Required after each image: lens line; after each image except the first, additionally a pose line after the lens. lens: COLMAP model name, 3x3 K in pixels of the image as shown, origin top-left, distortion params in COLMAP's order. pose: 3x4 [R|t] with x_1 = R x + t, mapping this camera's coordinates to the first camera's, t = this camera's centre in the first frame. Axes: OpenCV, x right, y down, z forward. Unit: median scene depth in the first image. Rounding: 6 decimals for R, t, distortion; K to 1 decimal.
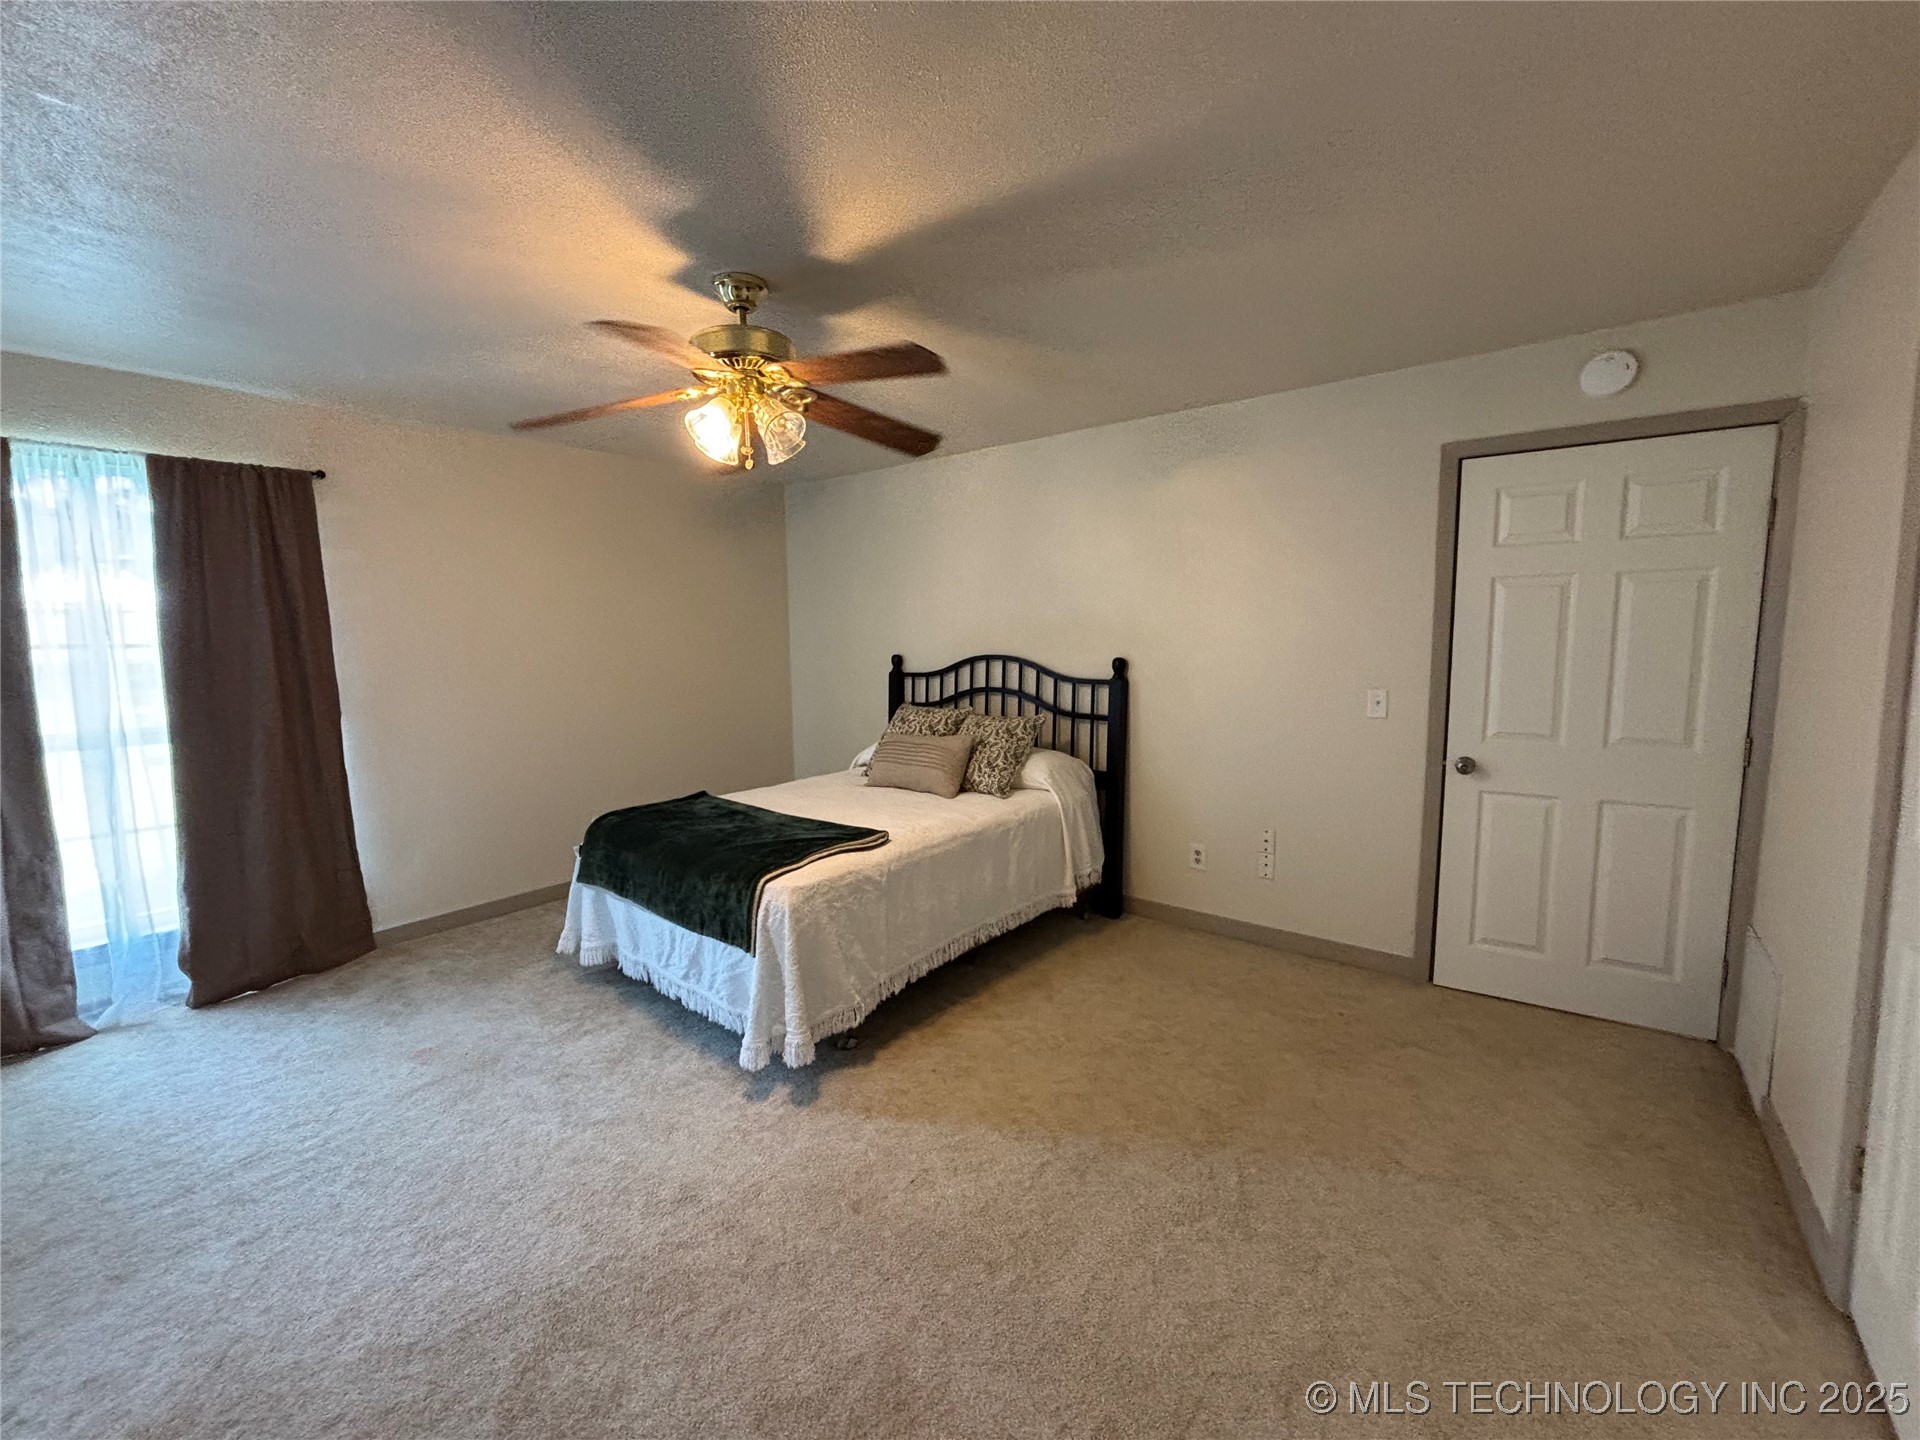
lens RADIAL K [[776.2, 0, 952.4], [0, 776.2, 721.2], [0, 0, 1]] dist [0.002541, 0.000773]
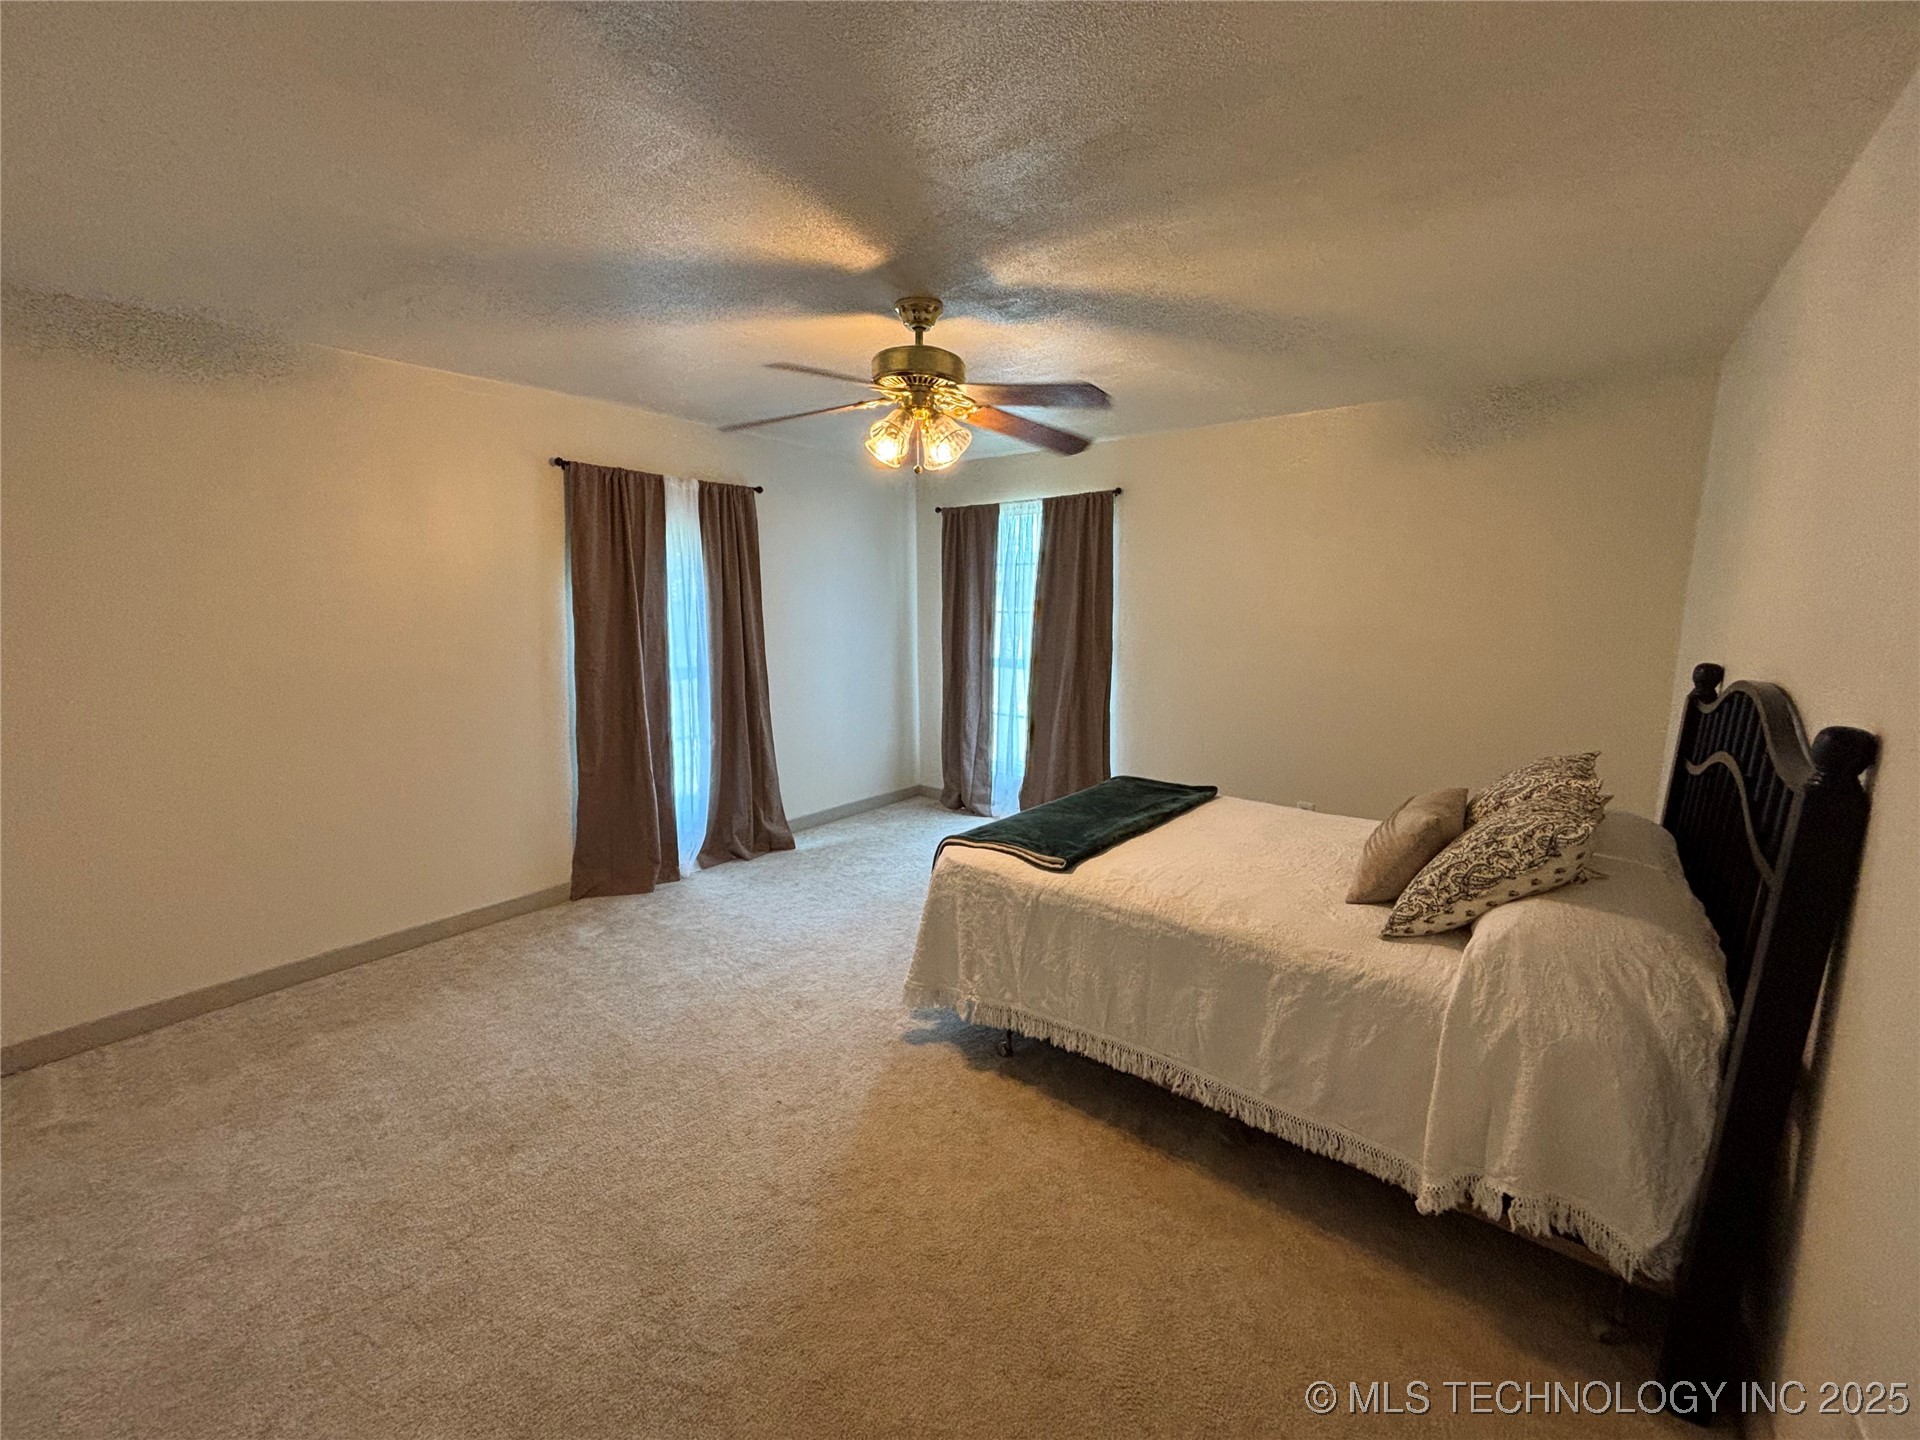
lens RADIAL K [[776.2, 0, 952.4], [0, 776.2, 721.2], [0, 0, 1]] dist [0.002541, 0.000773]
pose [[-0.005972, 0.166583, -0.986009, 0.687867], [-0.110697, 0.979857, 0.166214, -0.125008], [0.993836, 0.110141, 0.012589, 0.814728]]
